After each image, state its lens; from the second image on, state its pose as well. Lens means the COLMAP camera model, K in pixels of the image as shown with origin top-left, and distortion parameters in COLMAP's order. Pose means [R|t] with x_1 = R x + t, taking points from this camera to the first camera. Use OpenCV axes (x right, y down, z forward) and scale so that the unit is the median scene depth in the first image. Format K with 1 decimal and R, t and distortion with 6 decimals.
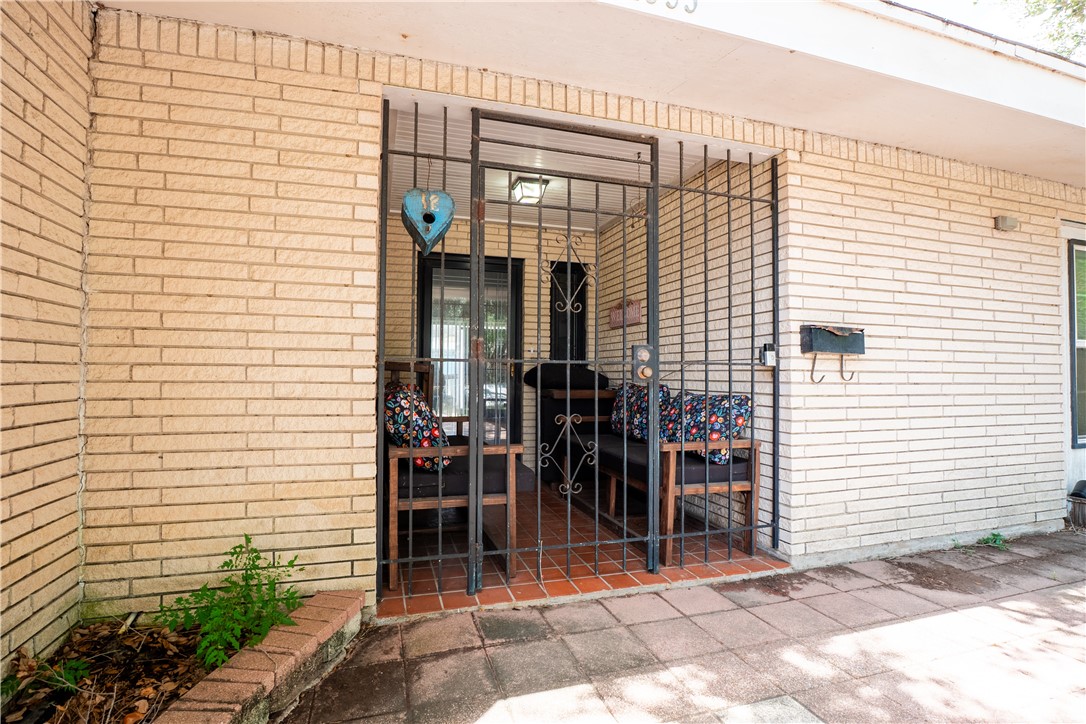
lens RADIAL K [[523.8, 0, 539.3], [0, 523.8, 359.0], [0, 0, 1]] dist [-0.039238, 0.007472]
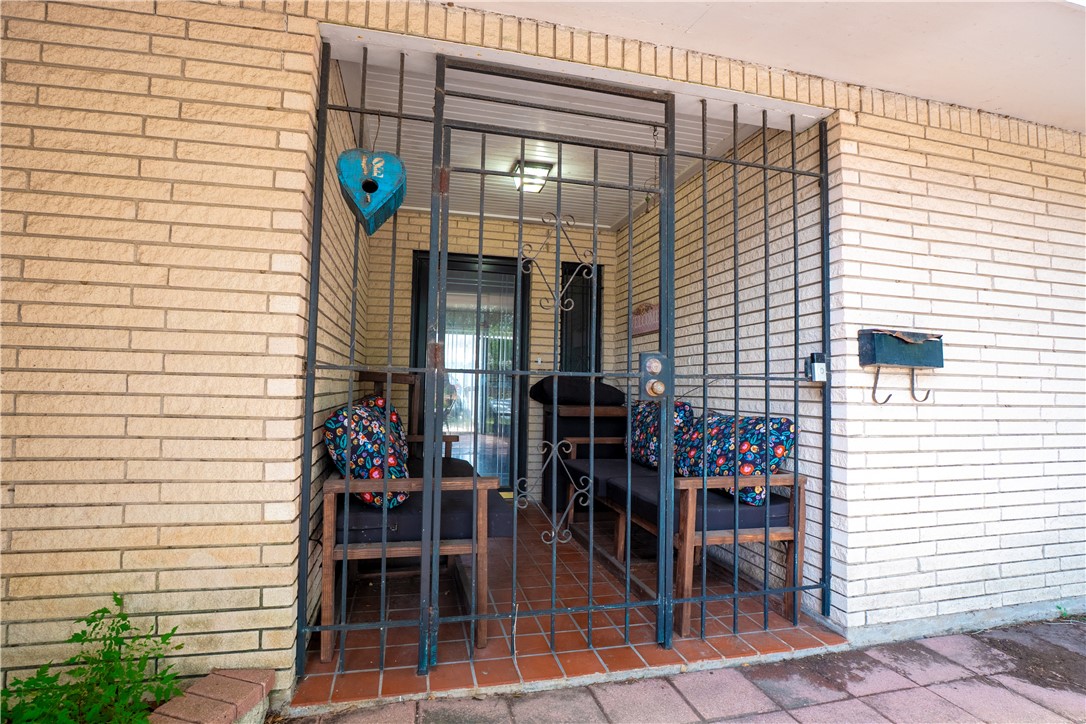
lens RADIAL K [[523.8, 0, 539.3], [0, 523.8, 359.0], [0, 0, 1]] dist [-0.039238, 0.007472]
pose [[0.998147, 0.008781, -0.060219, 0.077733], [-0.010274, 0.999646, -0.024532, 0.003393], [0.059982, 0.025105, 0.997884, 0.216674]]
